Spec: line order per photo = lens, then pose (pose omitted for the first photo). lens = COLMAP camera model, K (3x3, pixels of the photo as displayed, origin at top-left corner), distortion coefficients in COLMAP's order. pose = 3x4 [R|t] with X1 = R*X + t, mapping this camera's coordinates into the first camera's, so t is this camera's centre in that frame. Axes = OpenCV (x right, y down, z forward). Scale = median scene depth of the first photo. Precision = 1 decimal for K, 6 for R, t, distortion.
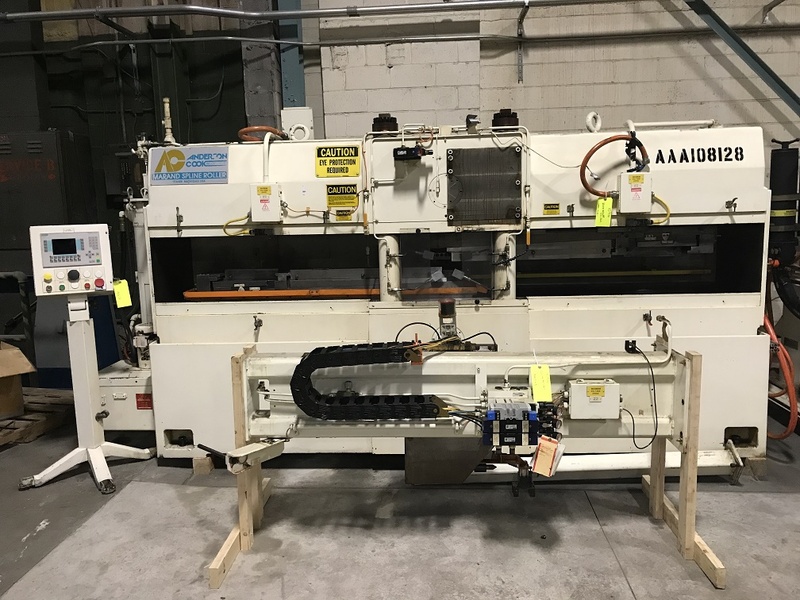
lens RADIAL K [[657.6, 0, 403.2], [0, 657.6, 300.4], [0, 0, 1]] dist [0.034310, -0.026011]
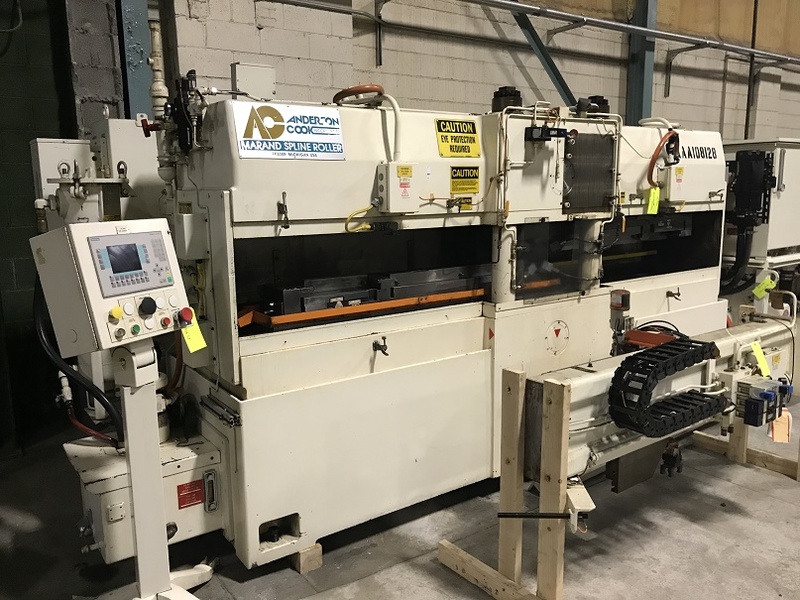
lens RADIAL K [[657.6, 0, 400.1], [0, 657.6, 300.4], [0, 0, 1]] dist [0.034310, -0.026011]
pose [[0.773080, -0.091783, 0.627633, -0.689159], [0.089054, 0.995381, 0.035869, -0.044406], [-0.628026, 0.028164, 0.777683, 0.405325]]
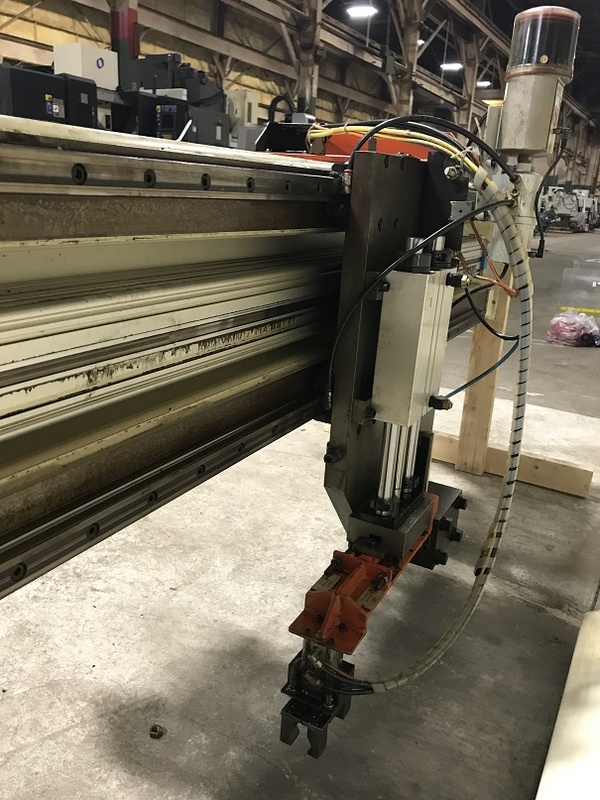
lens RADIAL K [[657.6, 0, 299.3], [0, 657.6, 399.4], [0, 0, 1]] dist [0.034310, -0.026011]
pose [[-0.447803, 0.262092, -0.854857, 0.352197], [-0.188488, 0.906919, 0.376790, 0.052925], [0.874039, 0.329858, -0.356719, 0.937903]]
